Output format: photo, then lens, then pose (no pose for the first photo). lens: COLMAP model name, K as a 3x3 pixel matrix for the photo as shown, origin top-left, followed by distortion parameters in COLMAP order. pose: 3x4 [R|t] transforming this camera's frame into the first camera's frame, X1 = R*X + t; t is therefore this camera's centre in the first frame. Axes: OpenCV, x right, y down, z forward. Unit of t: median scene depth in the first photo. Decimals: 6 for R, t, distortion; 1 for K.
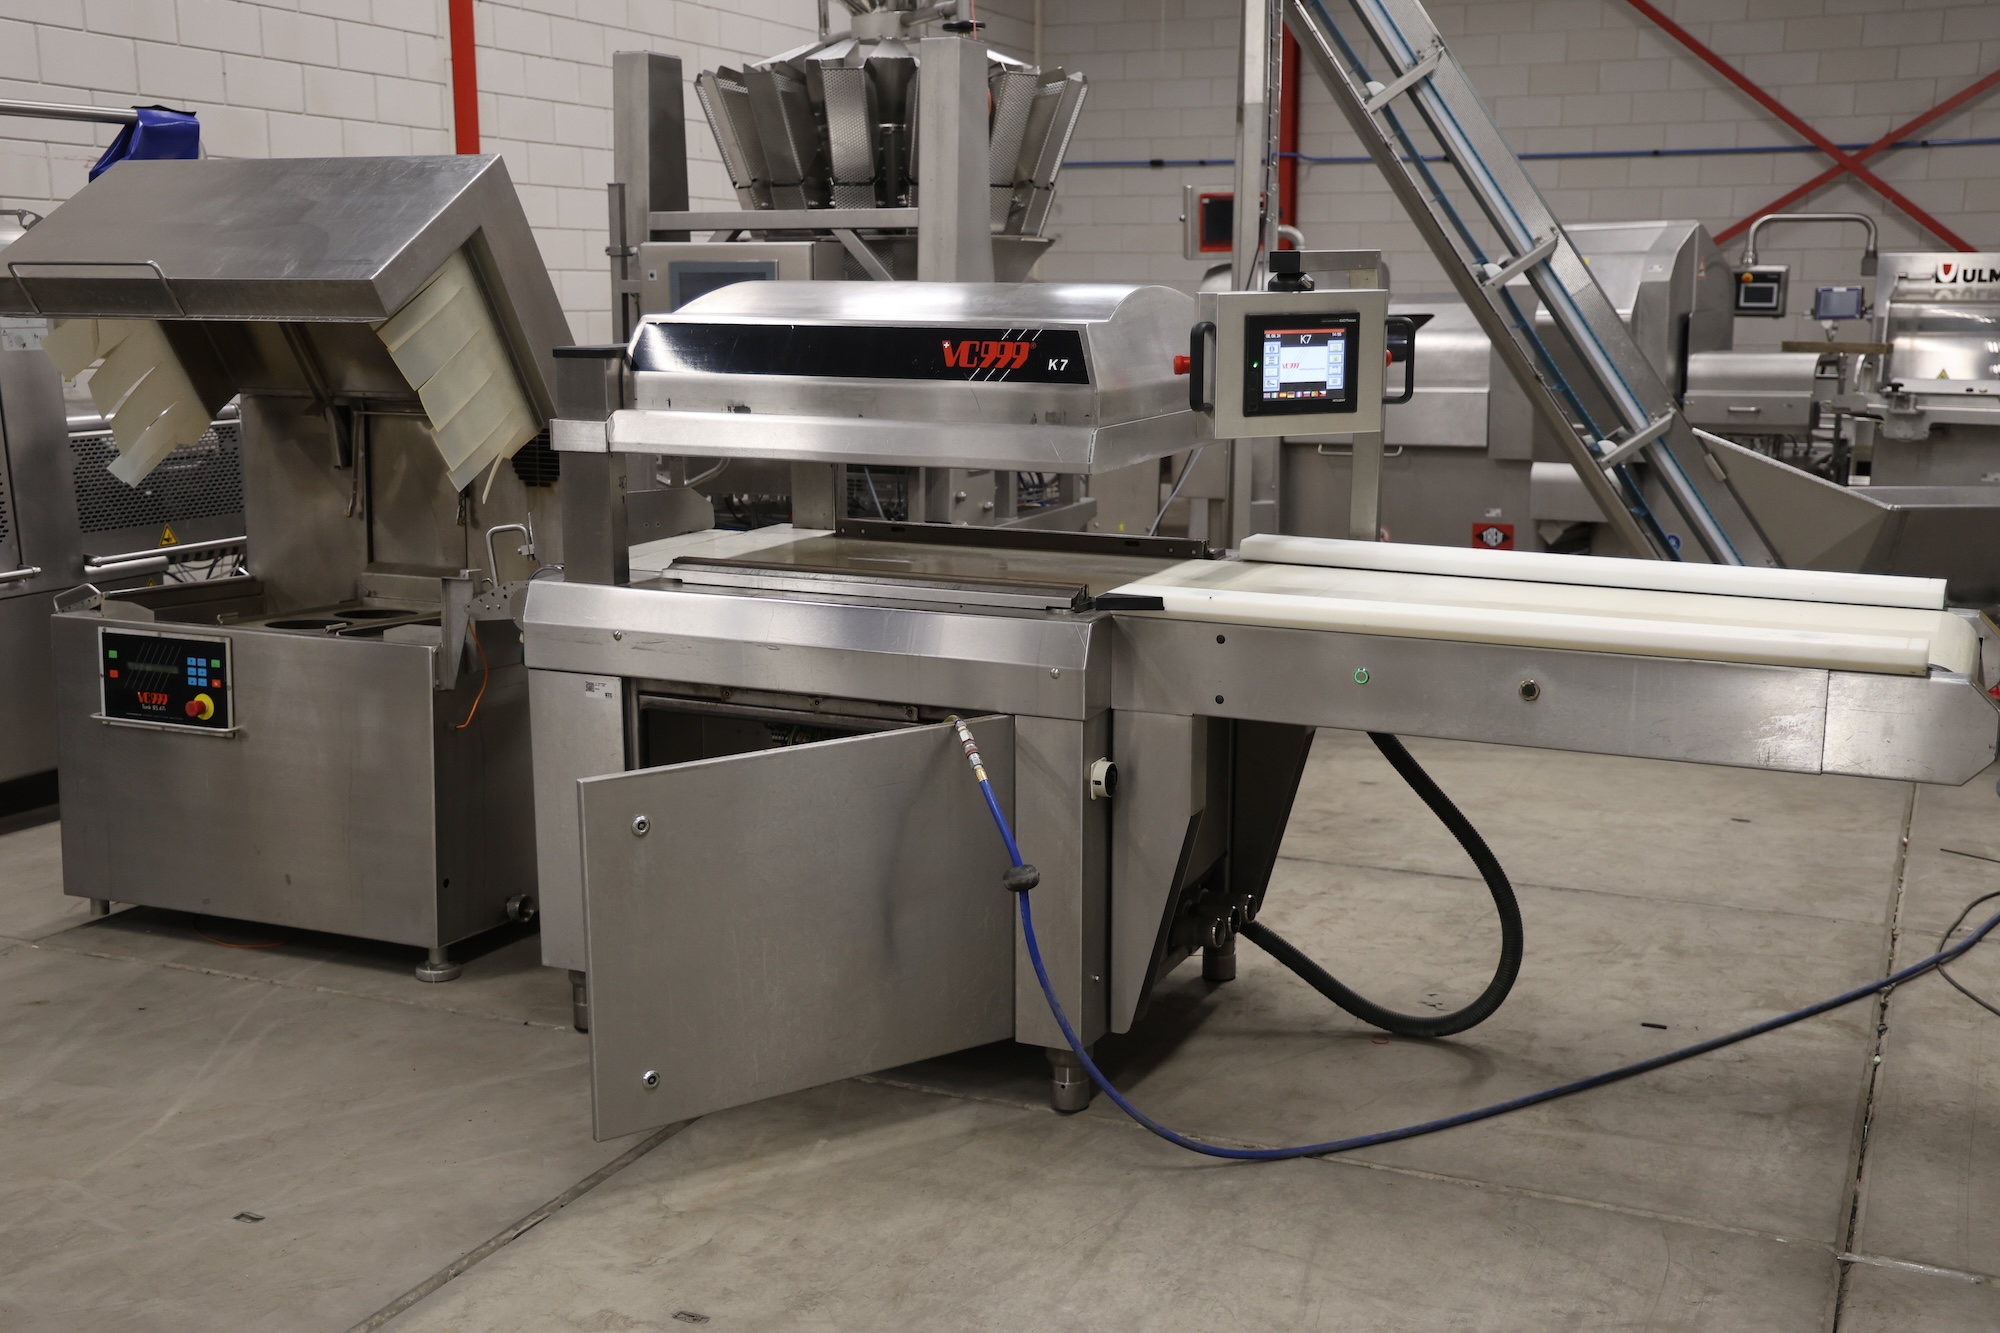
lens RADIAL K [[2219.5, 0, 1009.3], [0, 2219.5, 677.0], [0, 0, 1]] dist [0.067088, 0.000000]
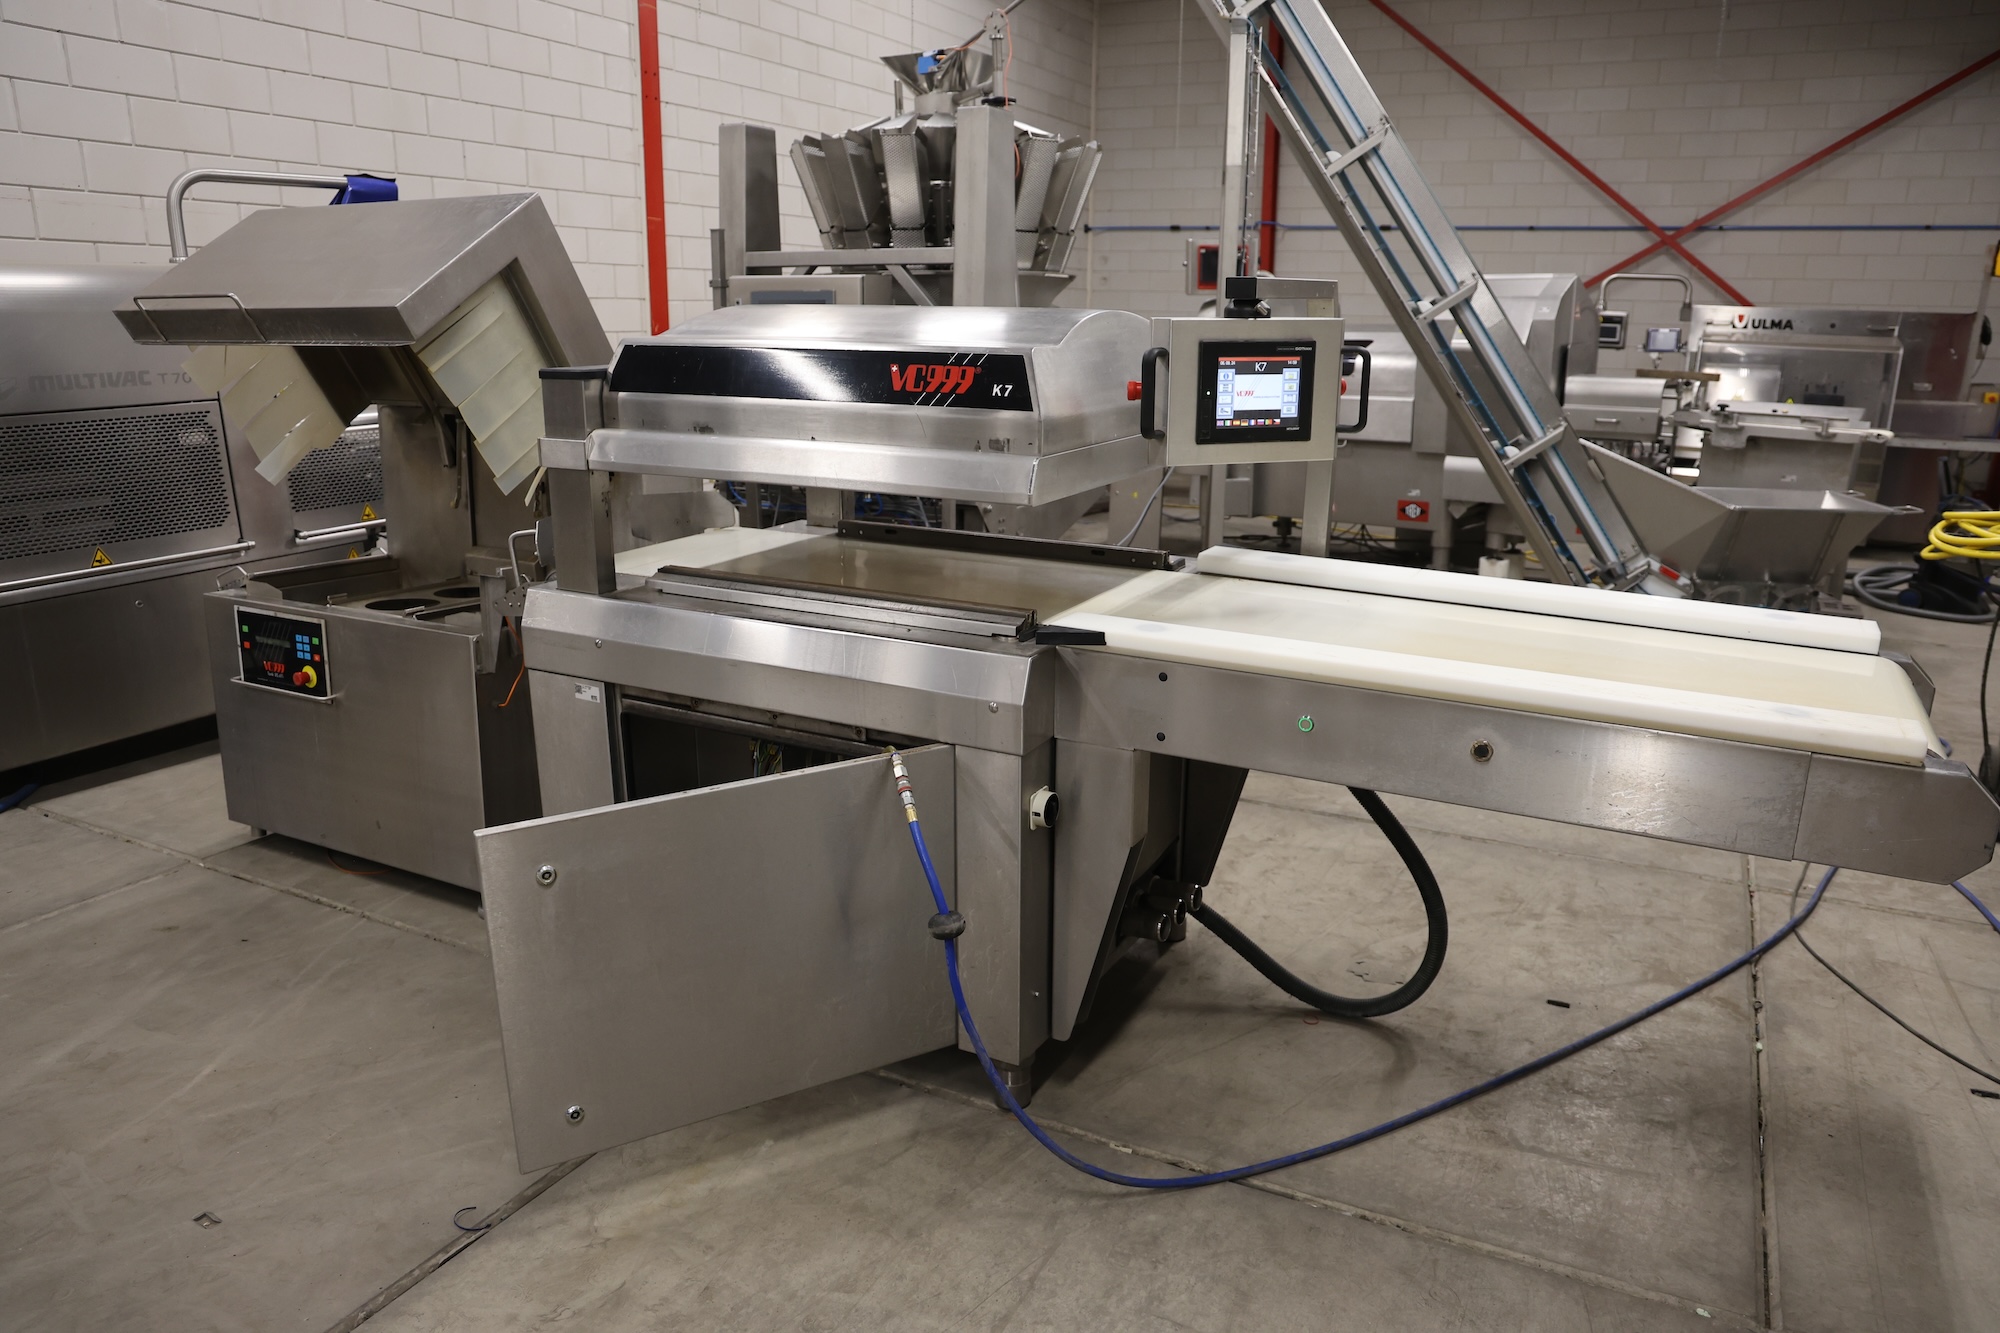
lens RADIAL K [[1398.5, 0, 1020.7], [0, 1398.5, 687.5], [0, 0, 1]] dist [-0.093807, 0.057878]
pose [[0.998656, 0.021363, -0.047228, 0.051419], [-0.017141, 0.995968, 0.088060, -0.054380], [0.048919, -0.087132, 0.994995, 0.321132]]
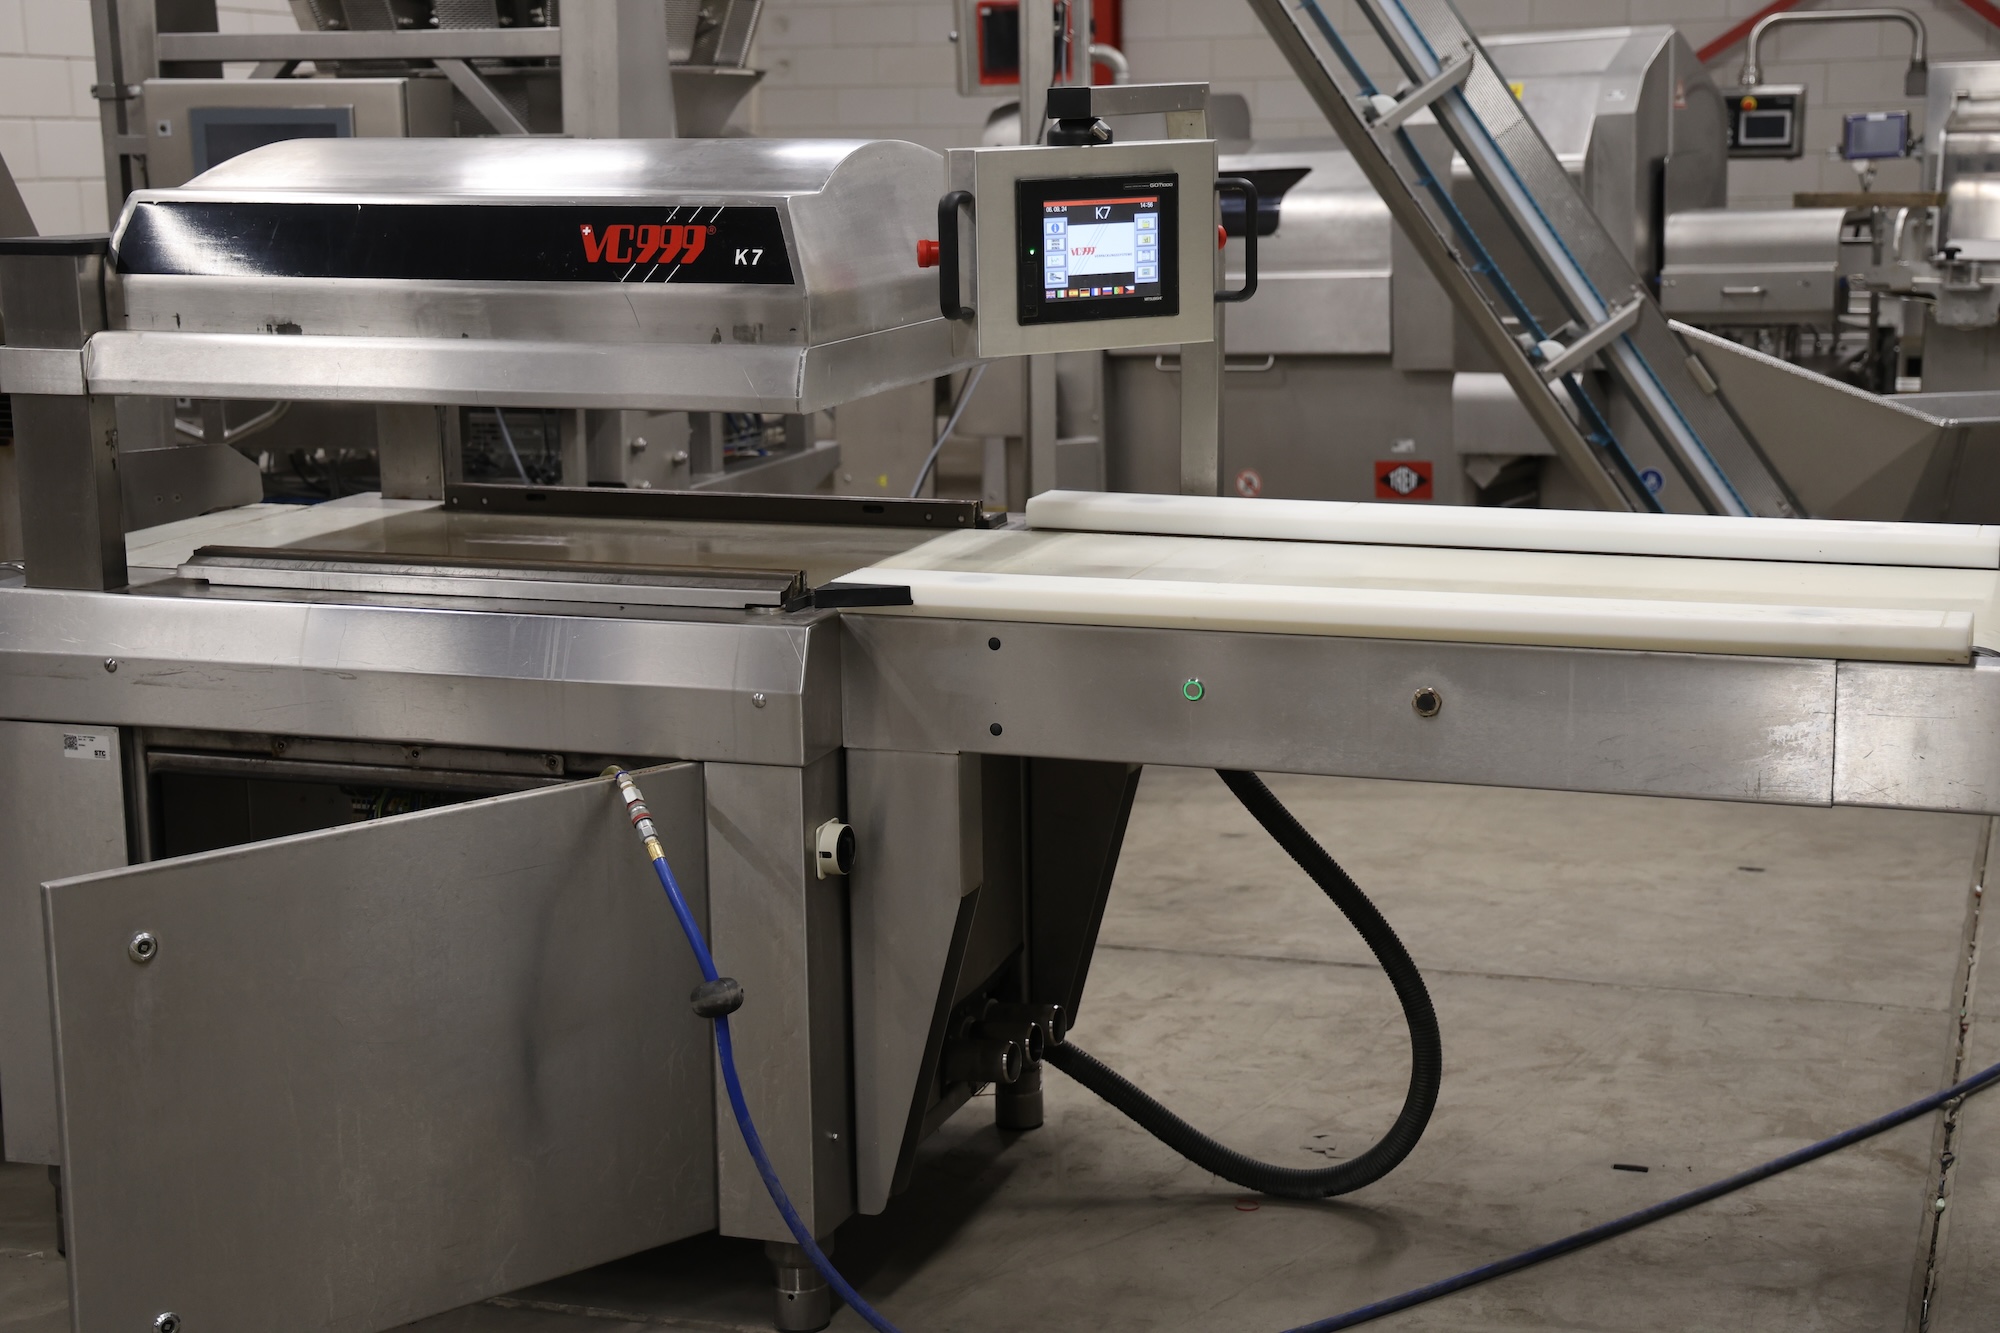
lens RADIAL K [[3168.1, 0, 1009.2], [0, 3168.1, 655.0], [0, 0, 1]] dist [0.208404, 0.000000]
pose [[0.996135, -0.032720, 0.081514, 0.014995], [0.033622, 0.999387, -0.009712, -0.002907], [-0.081146, 0.012416, 0.996625, 0.001433]]
